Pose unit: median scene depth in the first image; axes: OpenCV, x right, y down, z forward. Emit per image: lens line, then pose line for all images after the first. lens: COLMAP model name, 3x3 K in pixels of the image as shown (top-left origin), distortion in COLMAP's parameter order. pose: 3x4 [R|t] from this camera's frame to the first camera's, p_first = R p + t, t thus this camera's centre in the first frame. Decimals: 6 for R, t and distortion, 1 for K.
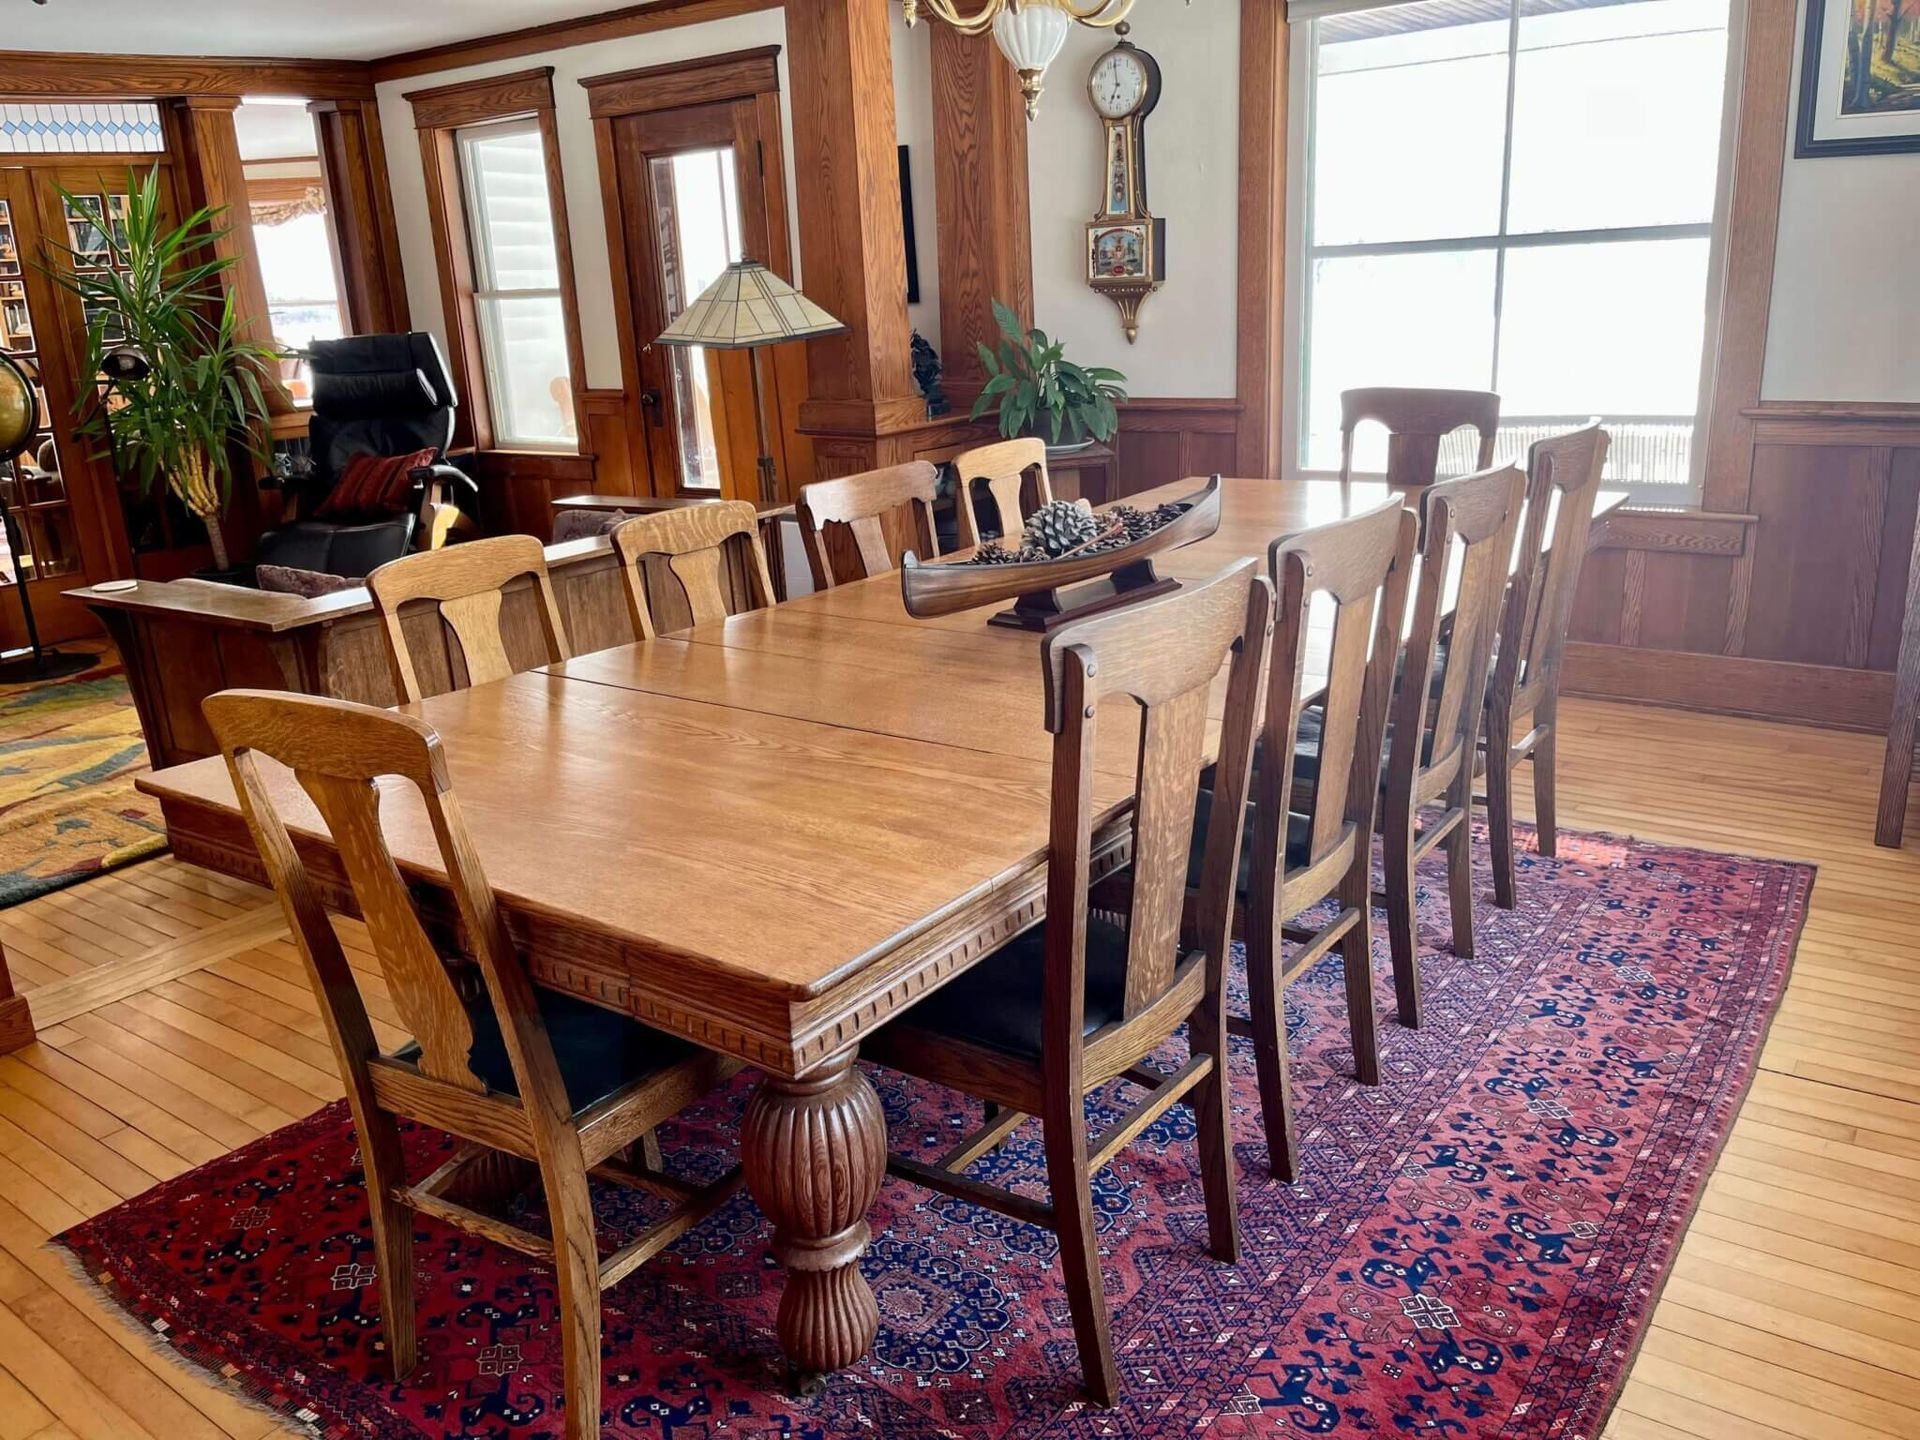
lens RADIAL K [[1442.8, 0, 956.1], [0, 1442.8, 689.1], [0, 0, 1]] dist [0.101386, -0.140747]
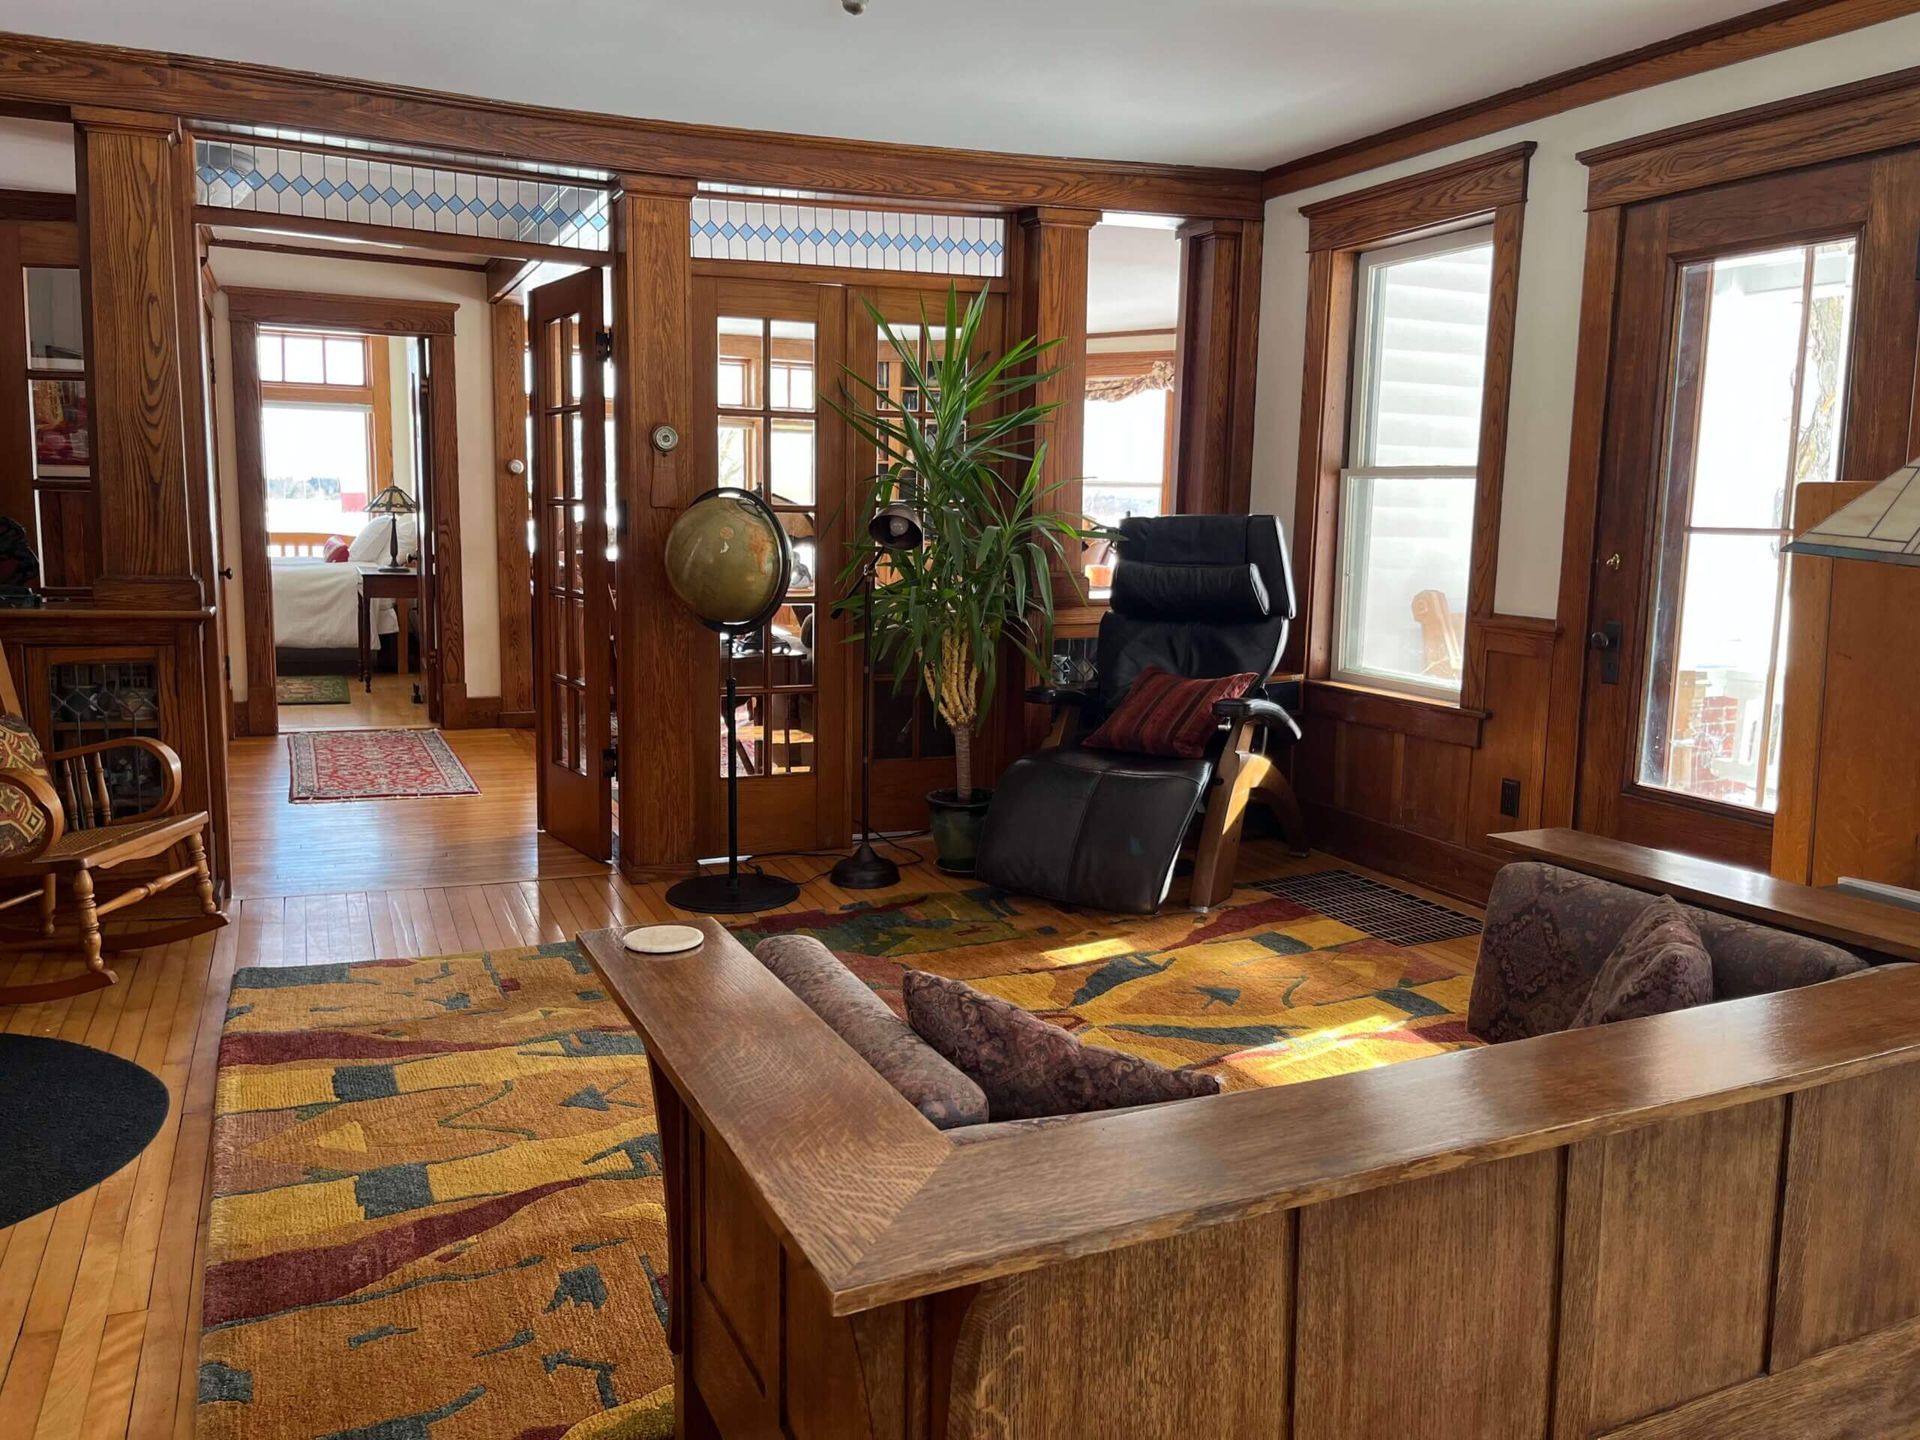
lens RADIAL K [[1442.8, 0, 956.1], [0, 1442.8, 689.1], [0, 0, 1]] dist [0.101386, -0.140747]
pose [[0.863470, 0.128734, -0.487696, -0.140323], [-0.194274, 0.977168, -0.086027, -0.070161], [0.465487, 0.169028, 0.868764, 0.328560]]
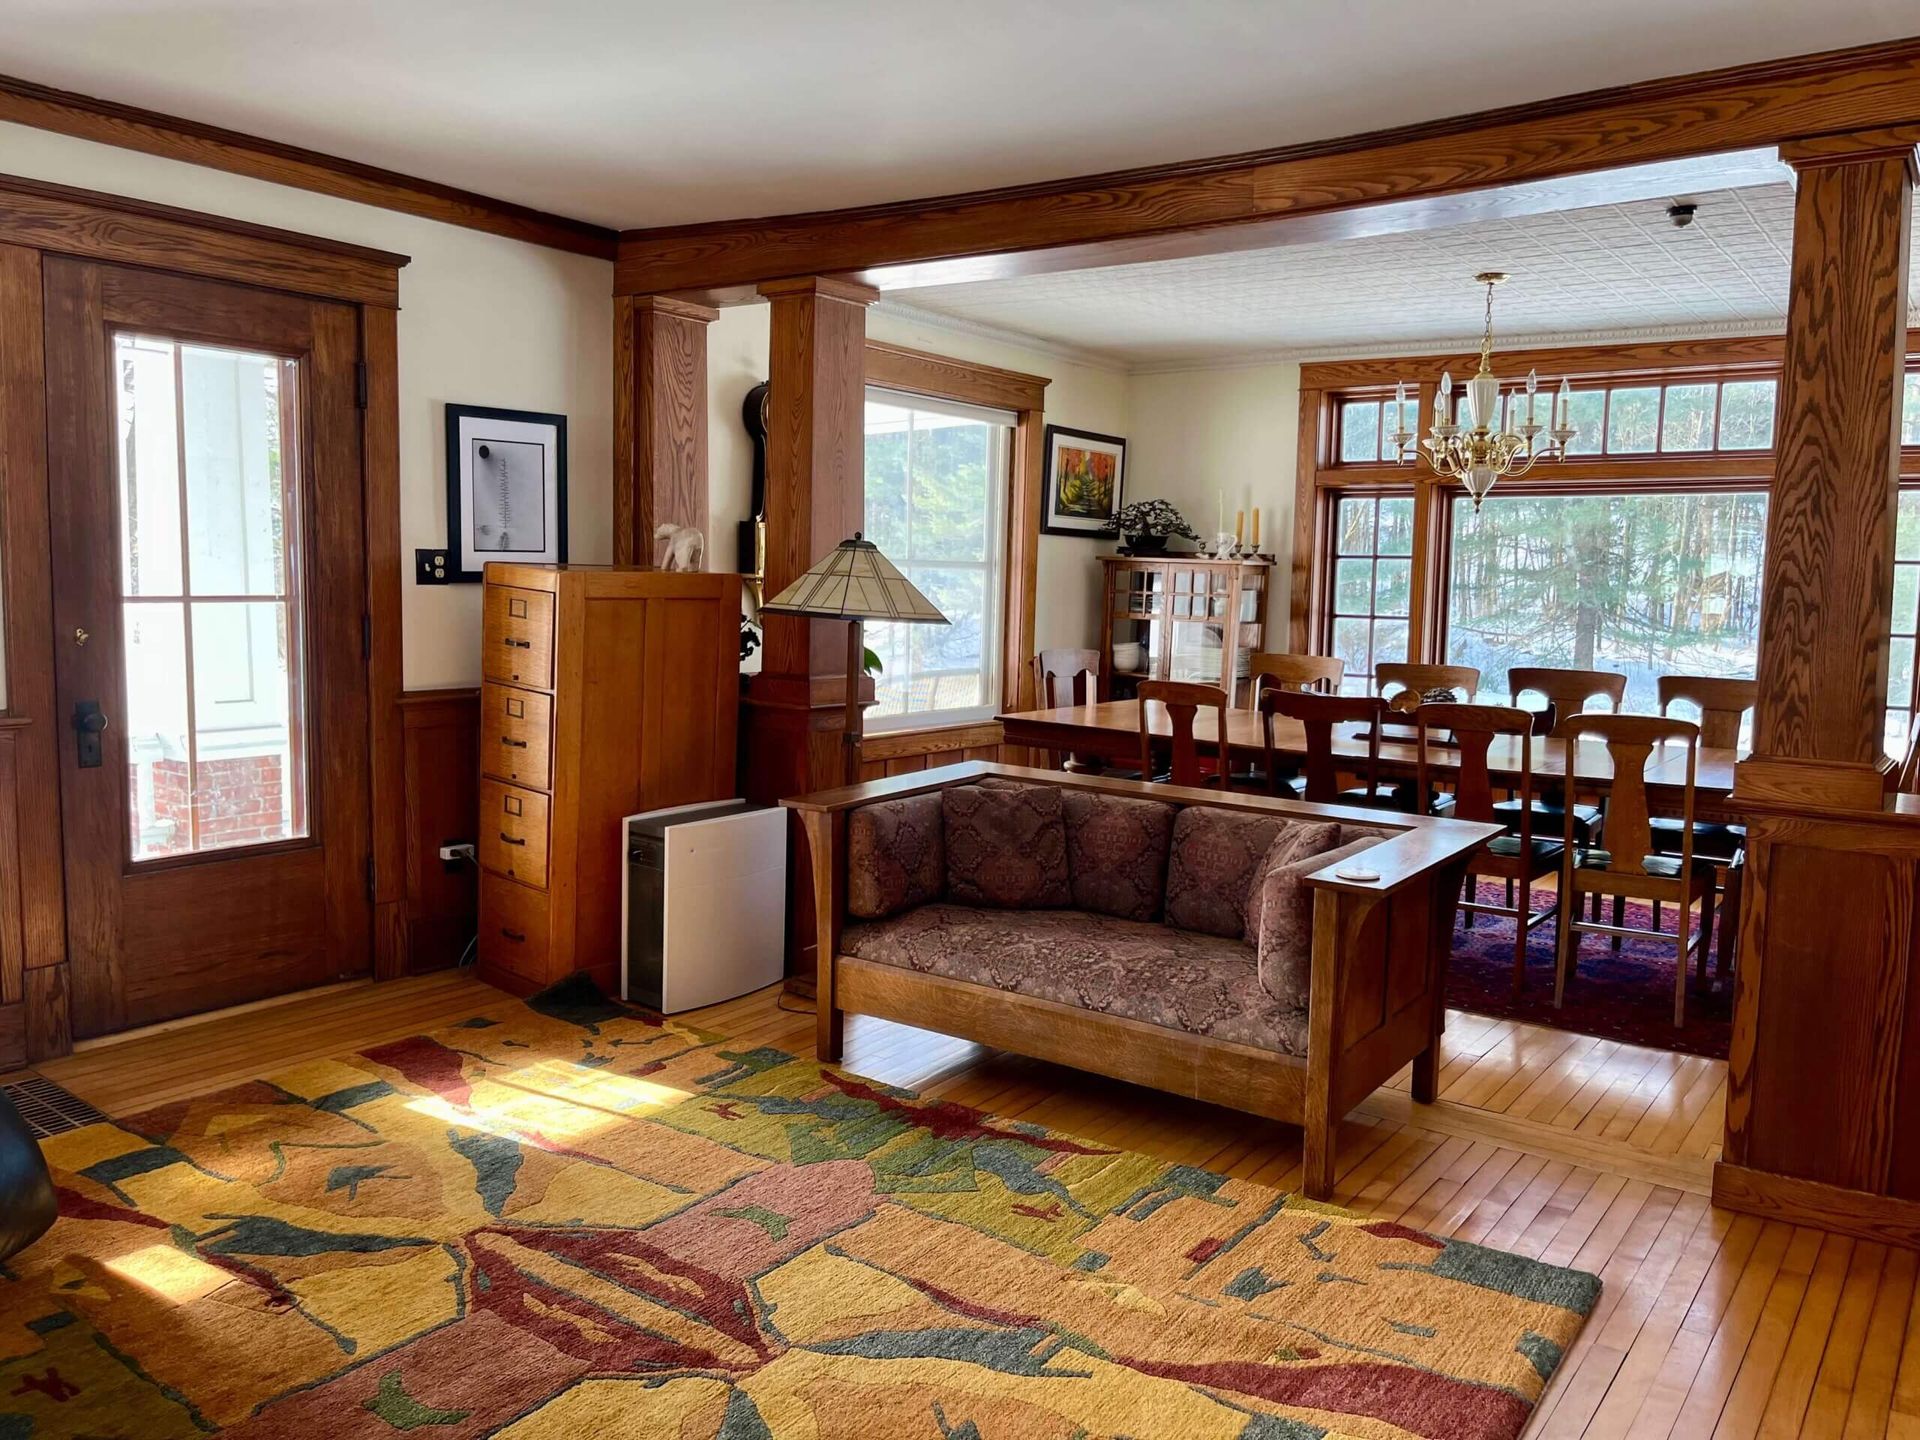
lens RADIAL K [[1448.5, 0, 960.0], [0, 1448.5, 720.0], [0, 0, 1]] dist [0.101542, -0.149697]
pose [[0.006114, -0.055076, 0.998463, -0.784447], [0.246498, 0.967754, 0.051873, -0.143610], [-0.969124, 0.245802, 0.019493, 0.647866]]
